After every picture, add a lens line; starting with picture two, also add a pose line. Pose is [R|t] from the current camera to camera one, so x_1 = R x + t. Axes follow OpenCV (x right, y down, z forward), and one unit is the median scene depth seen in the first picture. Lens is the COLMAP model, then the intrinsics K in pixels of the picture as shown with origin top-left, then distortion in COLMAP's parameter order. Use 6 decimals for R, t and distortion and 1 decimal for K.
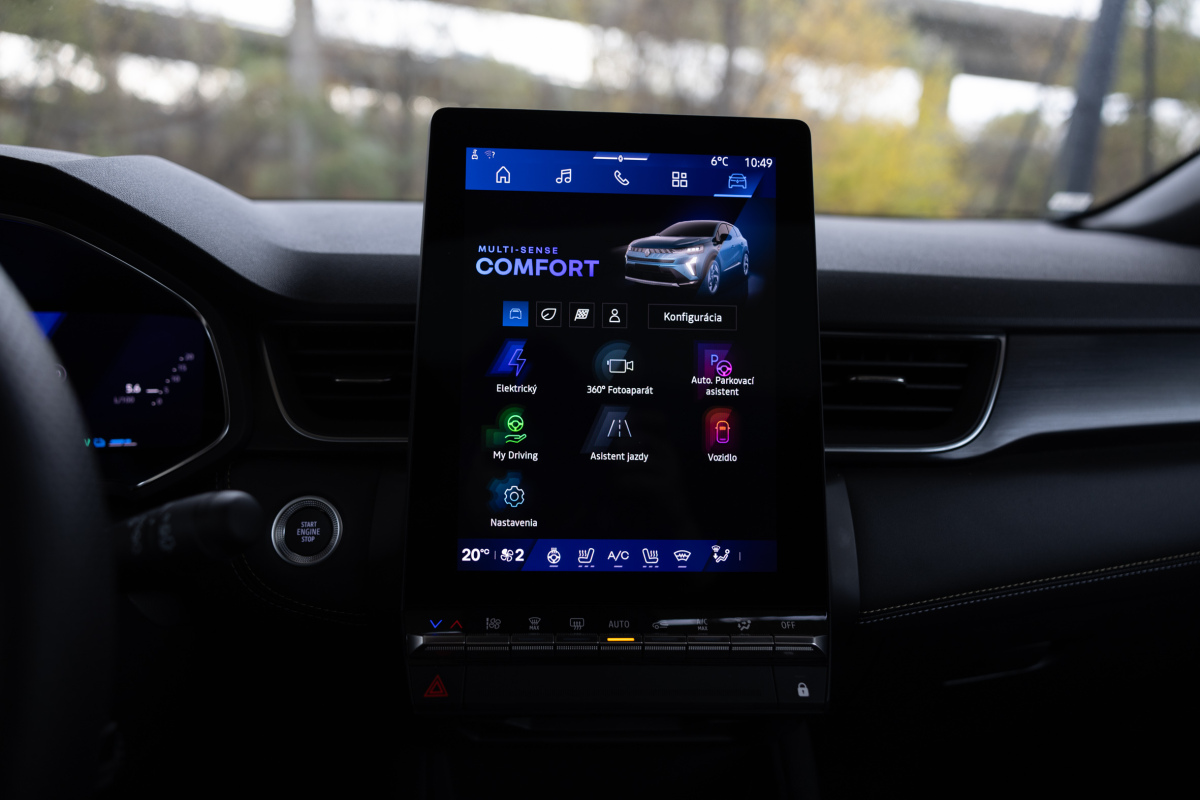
lens RADIAL K [[815.2, 0, 584.1], [0, 815.2, 397.6], [0, 0, 1]] dist [0.007413, 0.001131]
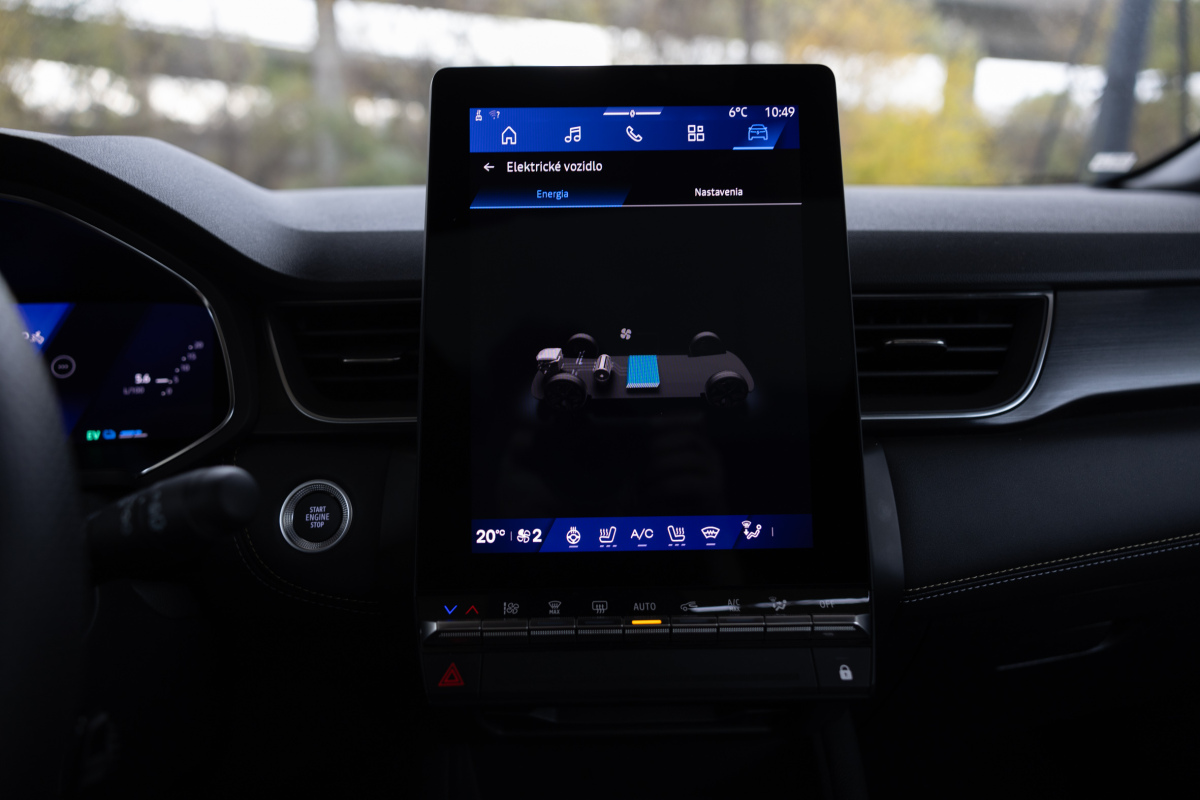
lens RADIAL K [[815.2, 0, 580.2], [0, 815.2, 392.6], [0, 0, 1]] dist [0.007413, 0.001131]
pose [[0.998799, -0.028798, -0.039643, 0.012832], [0.028538, 0.999567, -0.007115, 0.035912], [0.039831, 0.005975, 0.999189, 0.057487]]
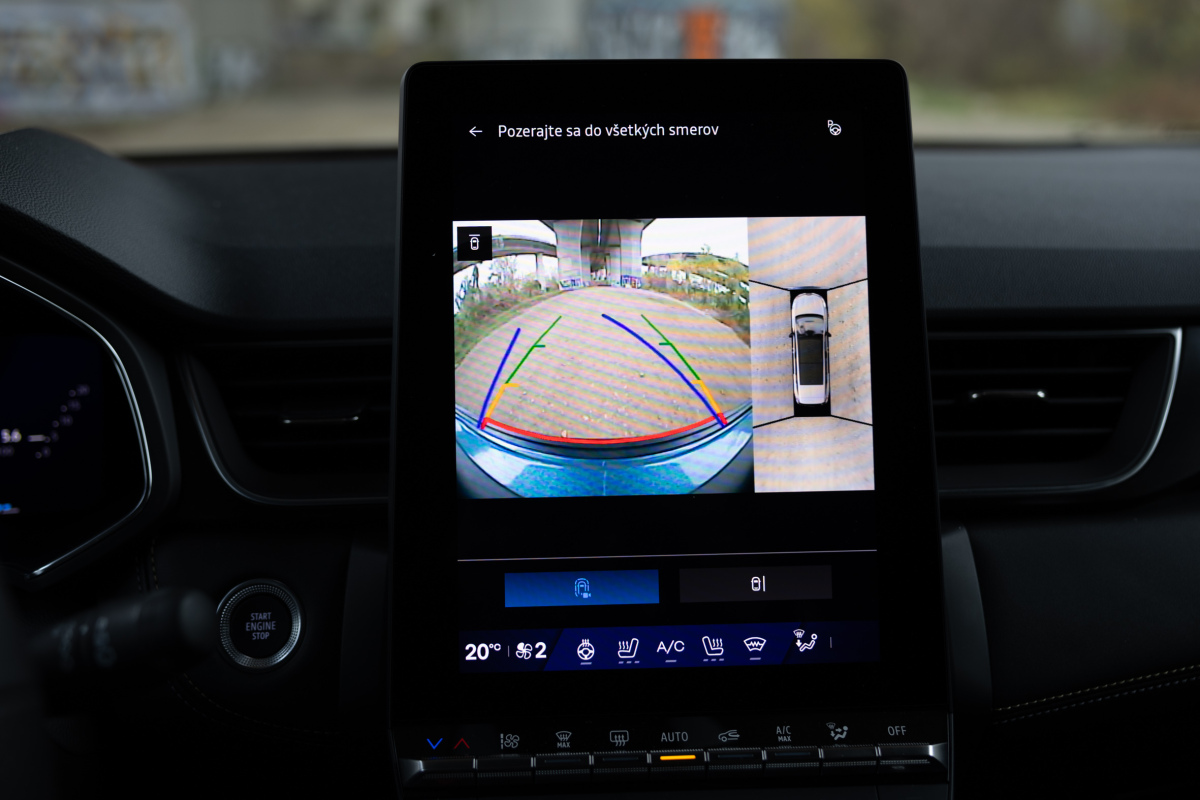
lens RADIAL K [[1206.1, 0, 590.4], [0, 1206.1, 394.1], [0, 0, 1]] dist [-0.007460, 0.000000]
pose [[0.999354, -0.033693, -0.012493, -0.010625], [0.033791, 0.999399, 0.007739, -0.052592], [0.012225, -0.008156, 0.999892, -0.121834]]
